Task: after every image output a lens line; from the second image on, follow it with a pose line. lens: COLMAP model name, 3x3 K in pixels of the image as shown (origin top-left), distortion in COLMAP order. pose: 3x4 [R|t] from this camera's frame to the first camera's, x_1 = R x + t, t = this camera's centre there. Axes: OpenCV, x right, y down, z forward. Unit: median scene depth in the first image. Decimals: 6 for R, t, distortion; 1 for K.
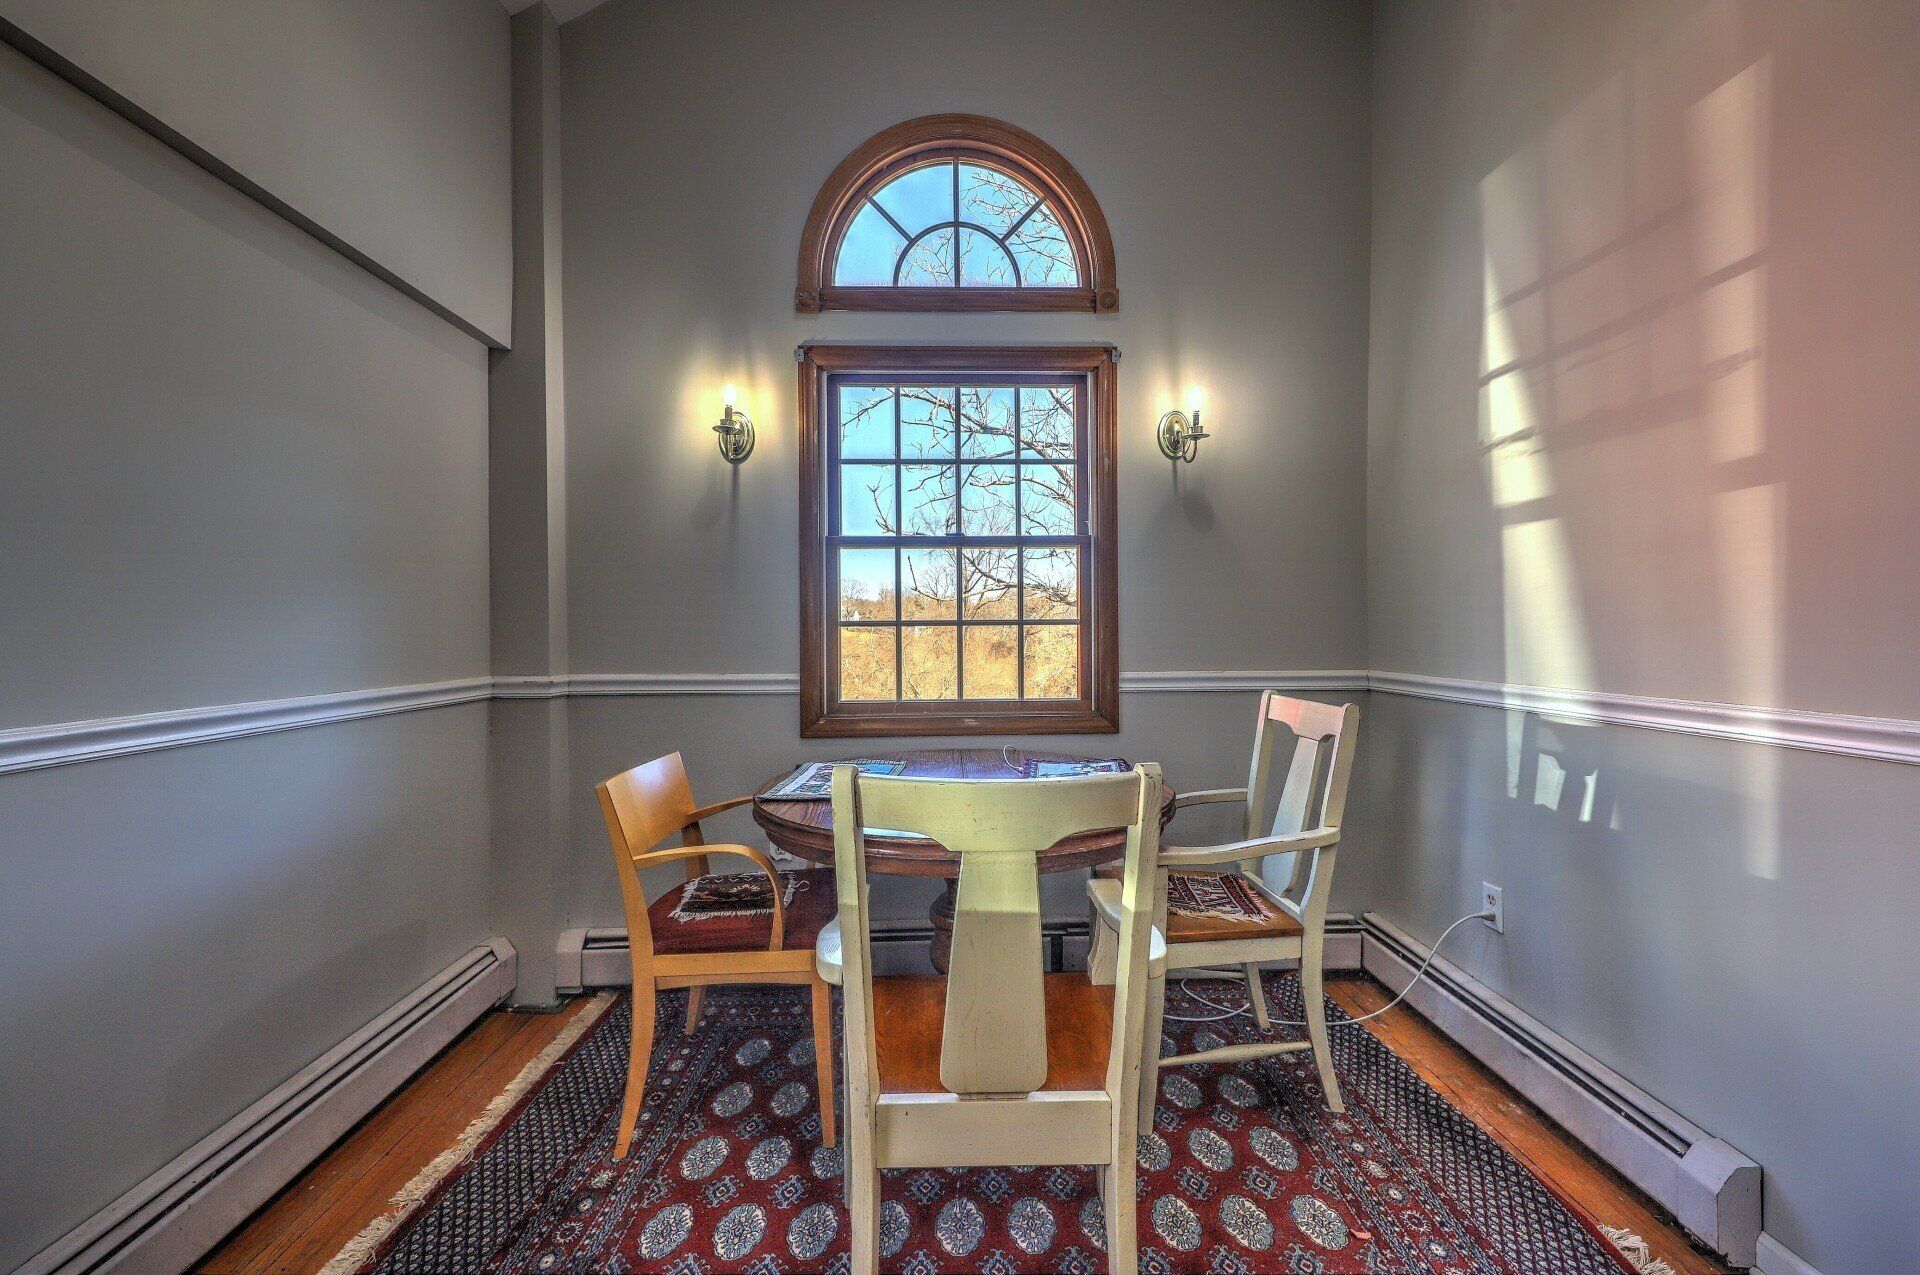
lens RADIAL K [[778.5, 0, 949.0], [0, 778.5, 639.2], [0, 0, 1]] dist [0.017463, -0.009240]
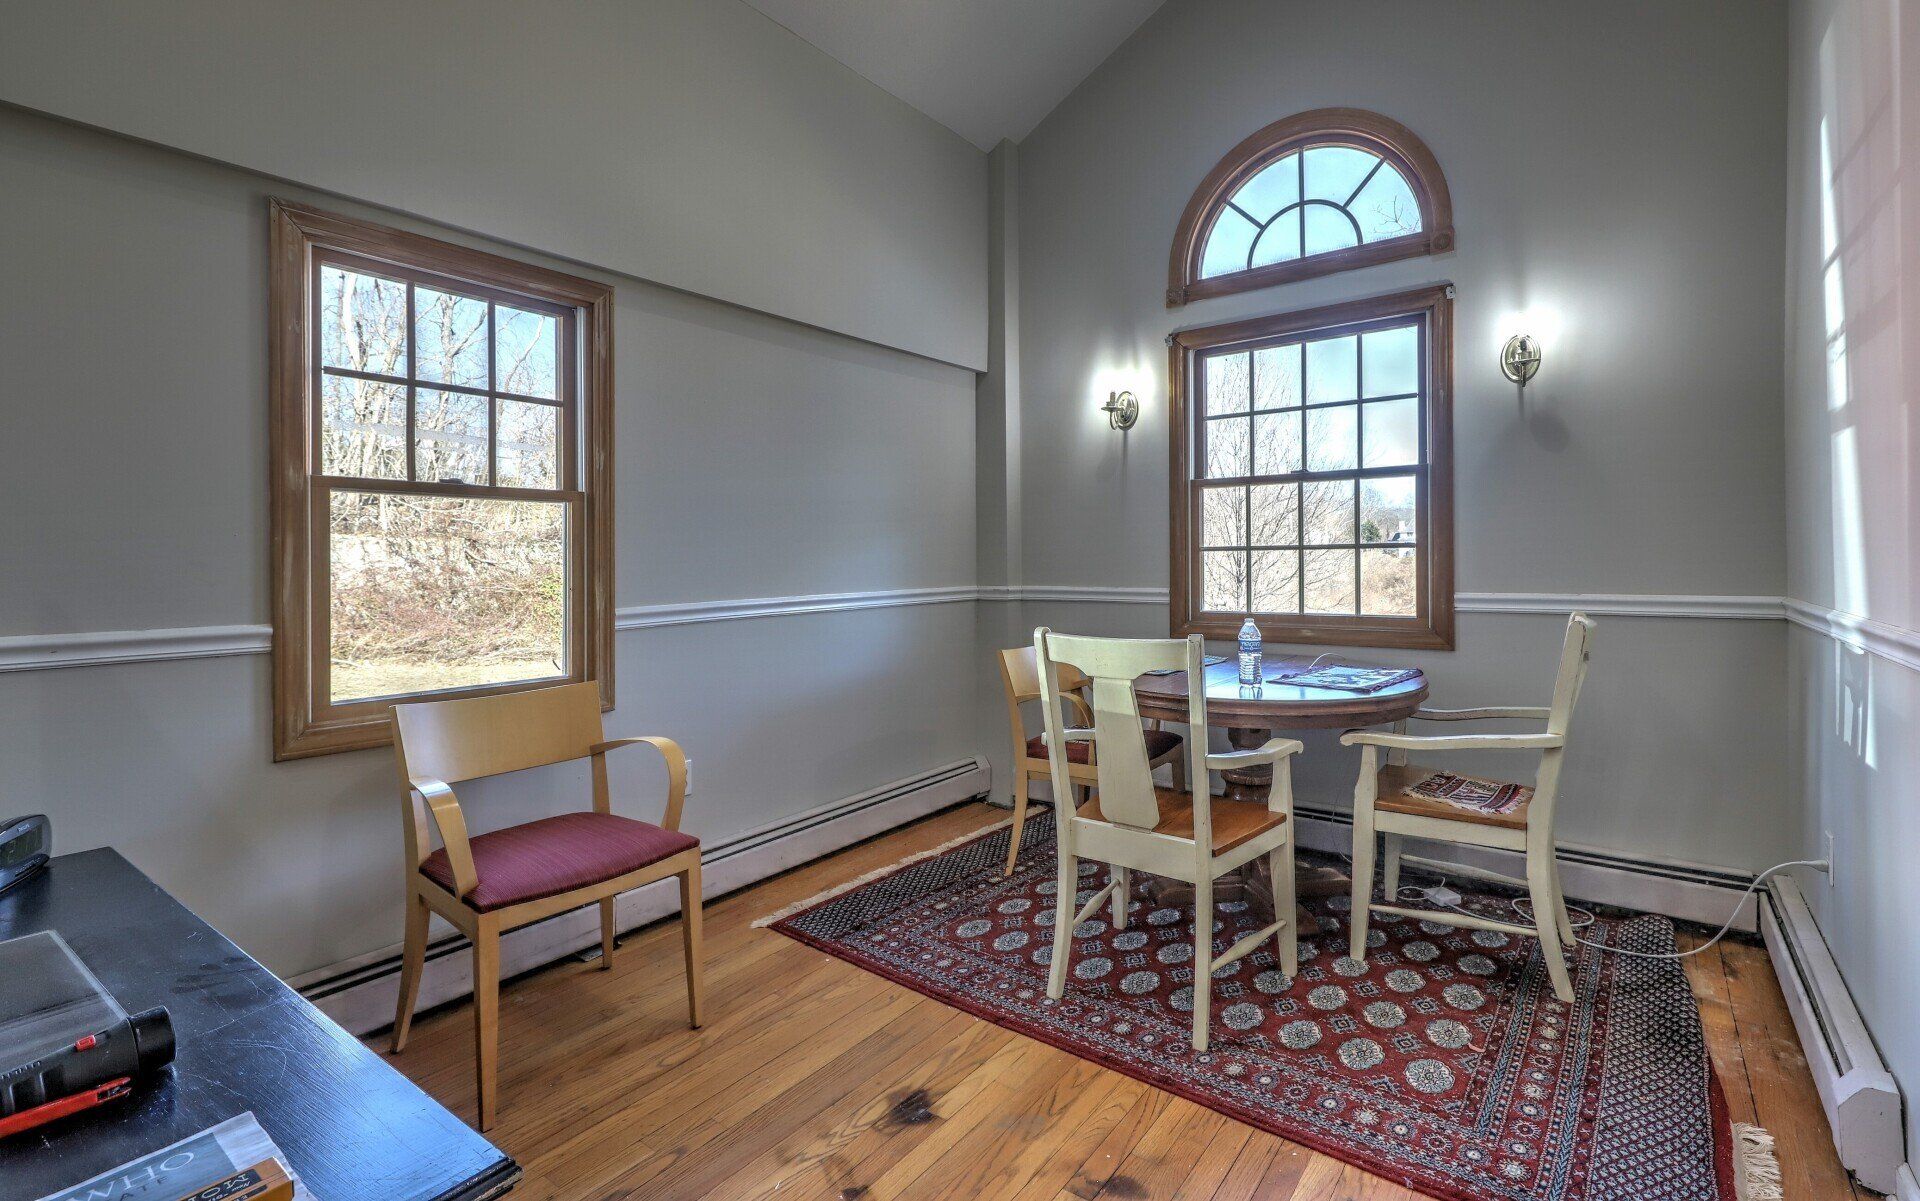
lens RADIAL K [[783.0, 0, 957.7], [0, 783.0, 564.0], [0, 0, 1]] dist [0.000131, -0.000423]
pose [[0.787395, 0.001597, -0.616446, 0.331726], [-0.000559, 0.999998, 0.001876, 0.001899], [0.616448, -0.001133, 0.787395, -0.235411]]
